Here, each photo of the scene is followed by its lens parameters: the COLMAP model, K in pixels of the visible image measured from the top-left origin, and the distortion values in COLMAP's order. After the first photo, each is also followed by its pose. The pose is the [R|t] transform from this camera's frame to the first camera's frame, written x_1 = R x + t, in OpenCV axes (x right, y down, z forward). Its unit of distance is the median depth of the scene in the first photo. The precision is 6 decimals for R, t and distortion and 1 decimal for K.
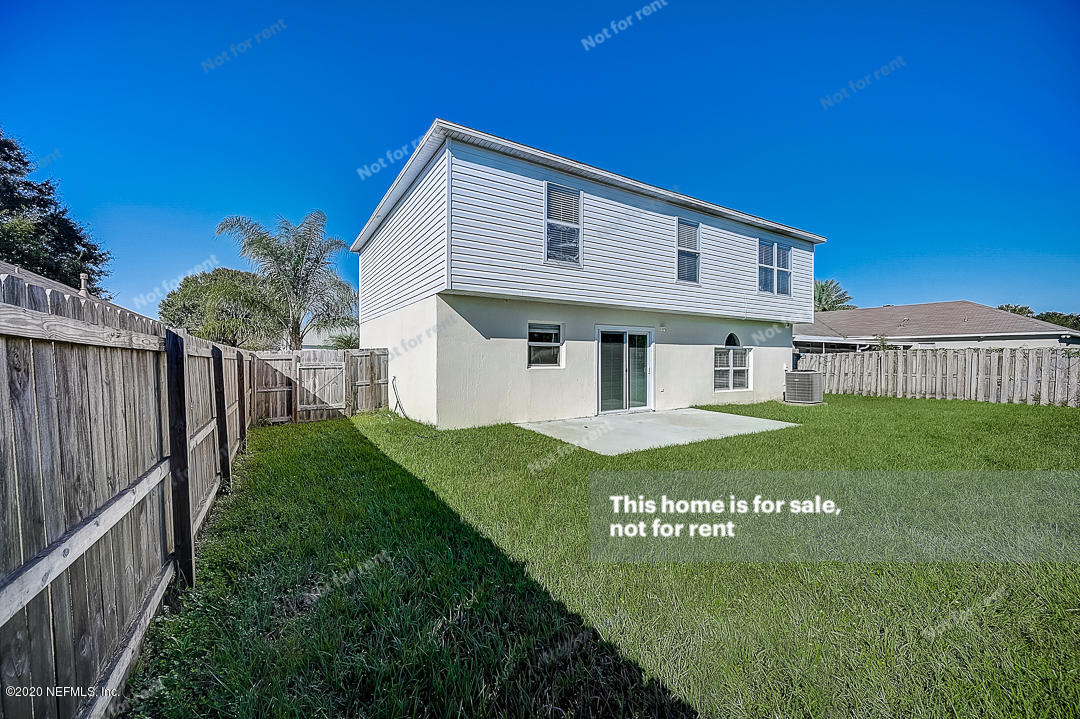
lens RADIAL K [[471.7, 0, 540.0], [0, 471.7, 359.5], [0, 0, 1]] dist [-0.000788, -0.000103]
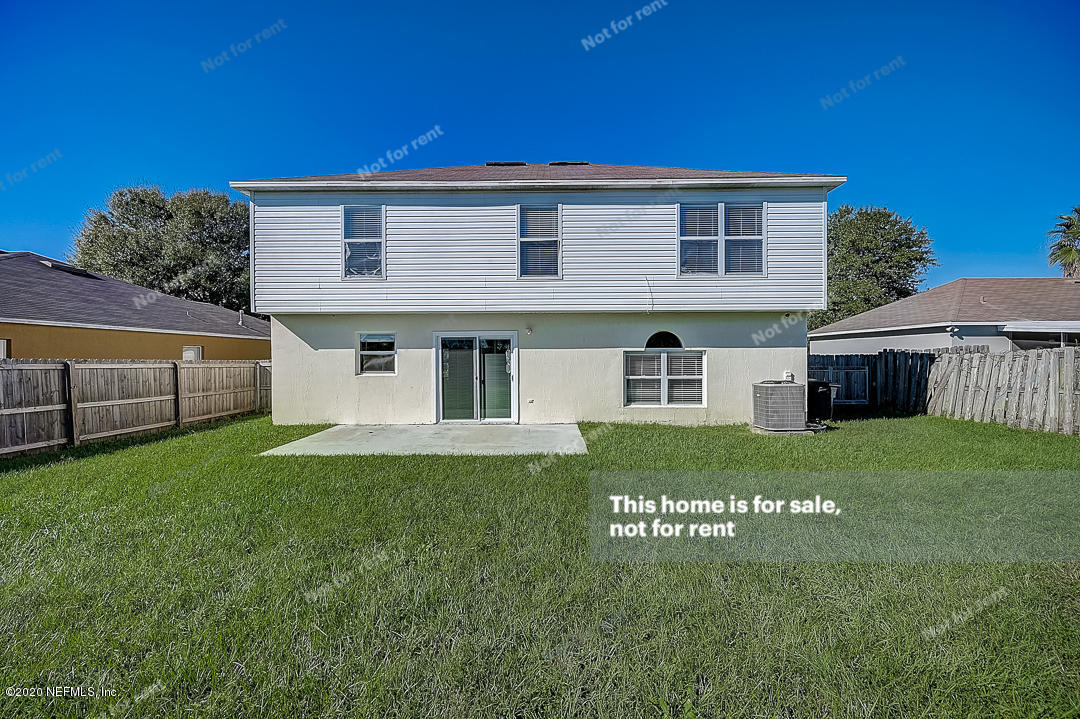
lens RADIAL K [[360.2, 0, 540.2], [0, 360.2, 353.0], [0, 0, 1]] dist [-0.000733, -0.000001]
pose [[0.816477, -0.028463, -0.576676, 0.678504], [0.004909, 0.999090, -0.042362, 0.003905], [0.577357, 0.031756, 0.815874, 0.458452]]
